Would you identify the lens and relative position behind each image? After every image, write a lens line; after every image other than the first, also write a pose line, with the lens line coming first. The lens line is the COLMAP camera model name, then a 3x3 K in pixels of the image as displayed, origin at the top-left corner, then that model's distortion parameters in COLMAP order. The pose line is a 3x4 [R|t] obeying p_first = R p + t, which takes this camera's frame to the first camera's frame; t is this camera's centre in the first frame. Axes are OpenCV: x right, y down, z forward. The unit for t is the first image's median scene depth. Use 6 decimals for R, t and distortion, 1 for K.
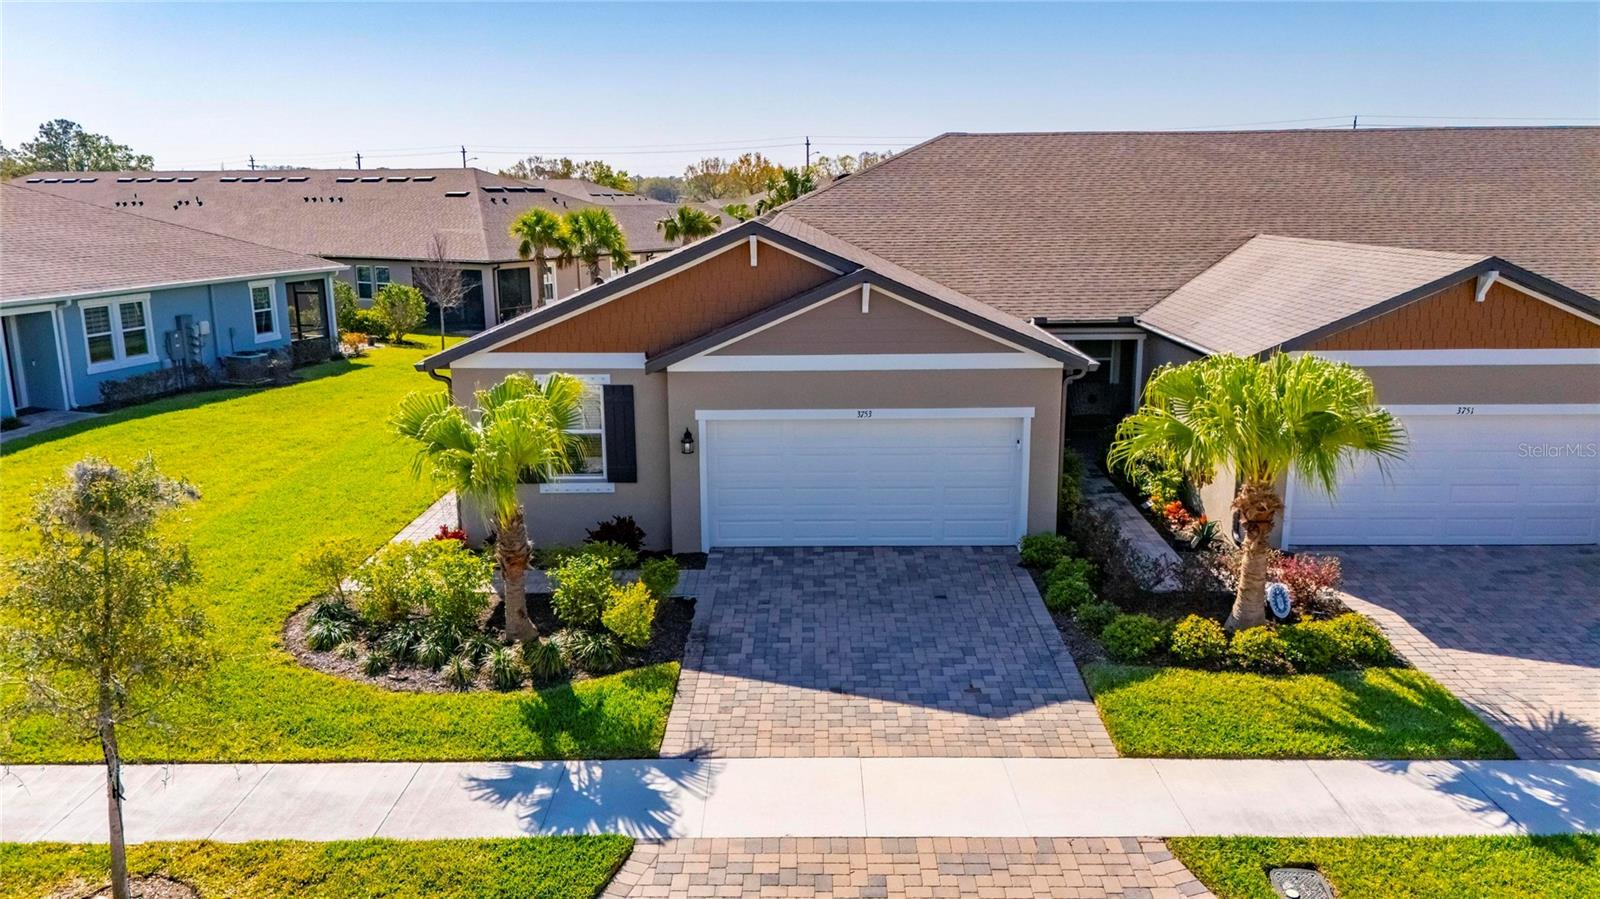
lens RADIAL K [[1153.8, 0, 816.7], [0, 1153.8, 508.7], [0, 0, 1]] dist [0.047522, -0.002637]
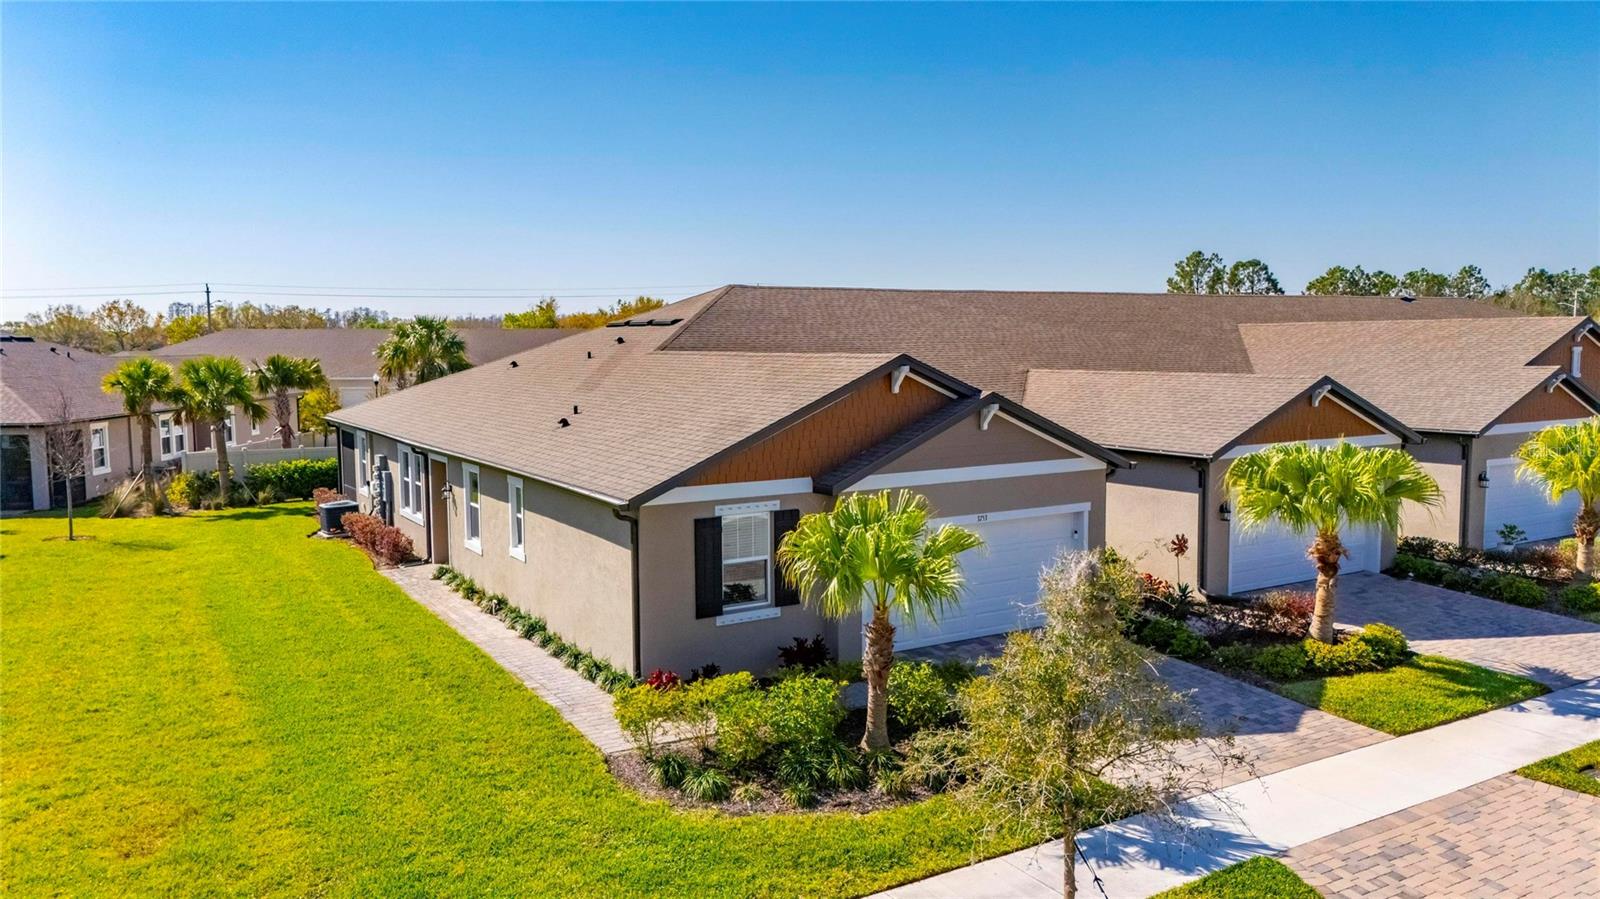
lens RADIAL K [[1178.1, 0, 809.8], [0, 1178.1, 448.1], [0, 0, 1]] dist [0.010009, 0.008837]
pose [[0.854671, -0.048415, 0.516907, -0.900402], [0.139844, 0.980311, -0.139404, -0.014576], [-0.499981, 0.191431, 0.844614, 0.112855]]
